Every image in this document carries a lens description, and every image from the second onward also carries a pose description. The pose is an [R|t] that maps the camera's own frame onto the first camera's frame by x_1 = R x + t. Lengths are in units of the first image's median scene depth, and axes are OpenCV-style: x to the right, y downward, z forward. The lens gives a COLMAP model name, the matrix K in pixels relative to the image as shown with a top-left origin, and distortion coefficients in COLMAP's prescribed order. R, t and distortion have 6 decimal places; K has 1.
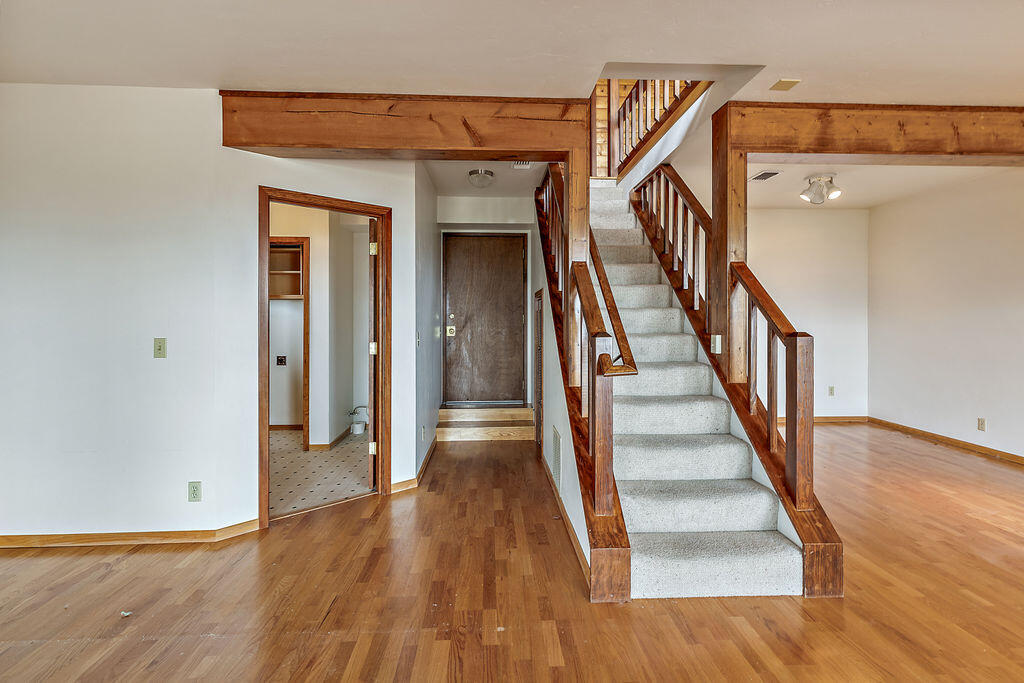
lens RADIAL K [[470.4, 0, 511.8], [0, 470.4, 313.1], [0, 0, 1]] dist [0.006749, 0.000061]
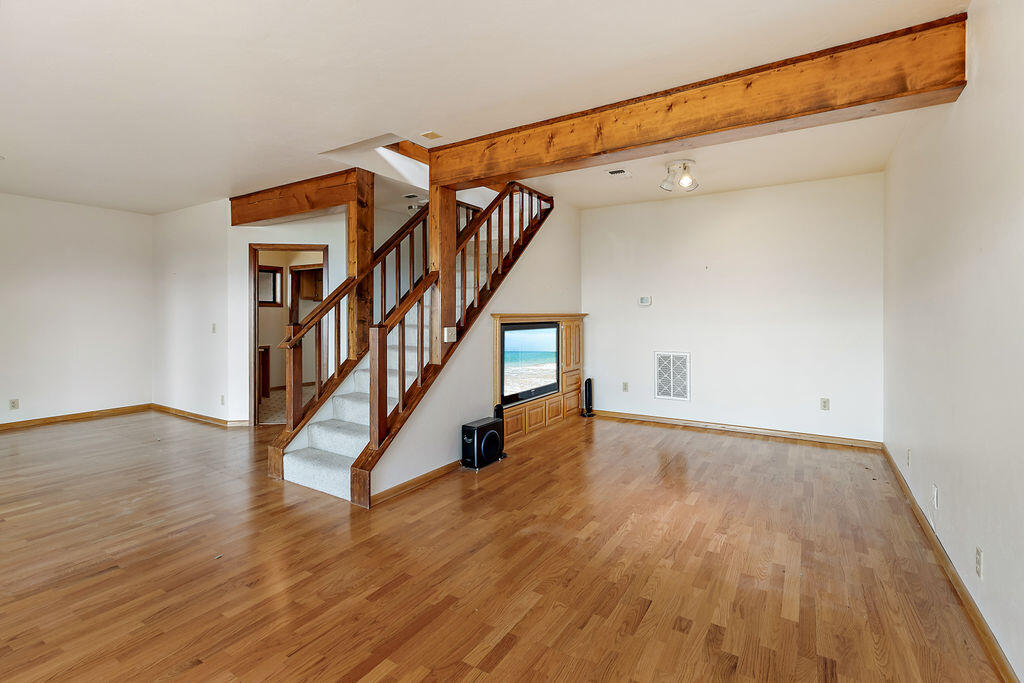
lens RADIAL K [[470.4, 0, 519.2], [0, 470.4, 313.4], [0, 0, 1]] dist [0.006749, 0.000061]
pose [[0.820908, 0.001427, -0.571058, 1.426713], [0.003574, 0.999964, 0.007637, -0.001768], [0.571049, -0.008310, 0.820874, 0.068567]]
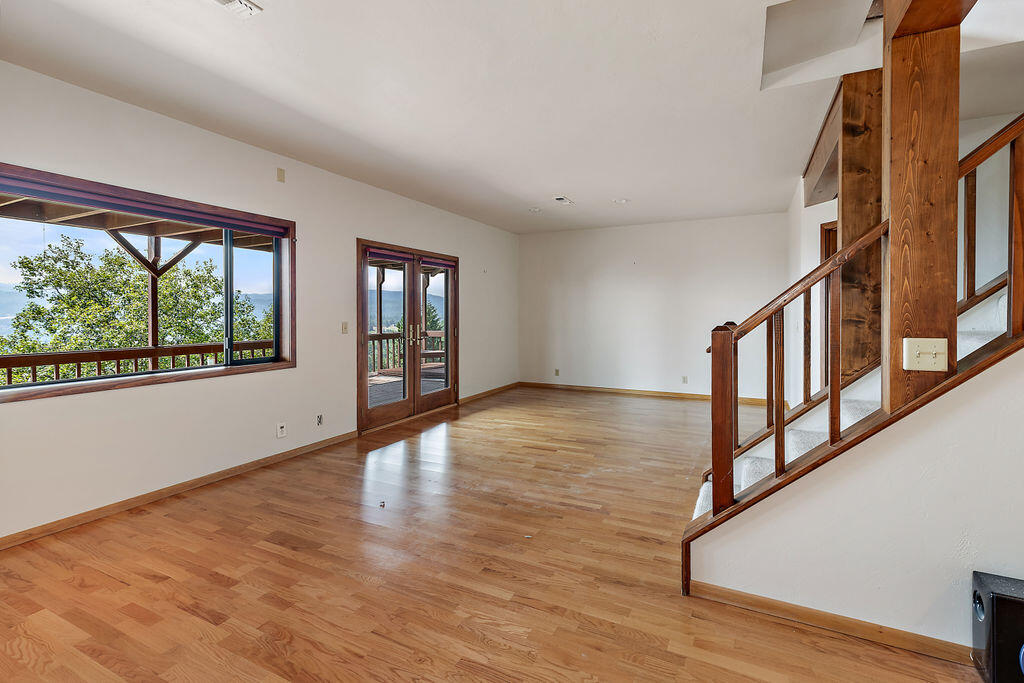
lens RADIAL K [[470.4, 0, 511.7], [0, 470.4, 317.9], [0, 0, 1]] dist [0.006749, 0.000061]
pose [[-0.494823, 0.012695, -0.868901, 1.296209], [0.010092, 0.999910, 0.008862, 0.010129], [0.868935, -0.004384, -0.494907, 0.891093]]
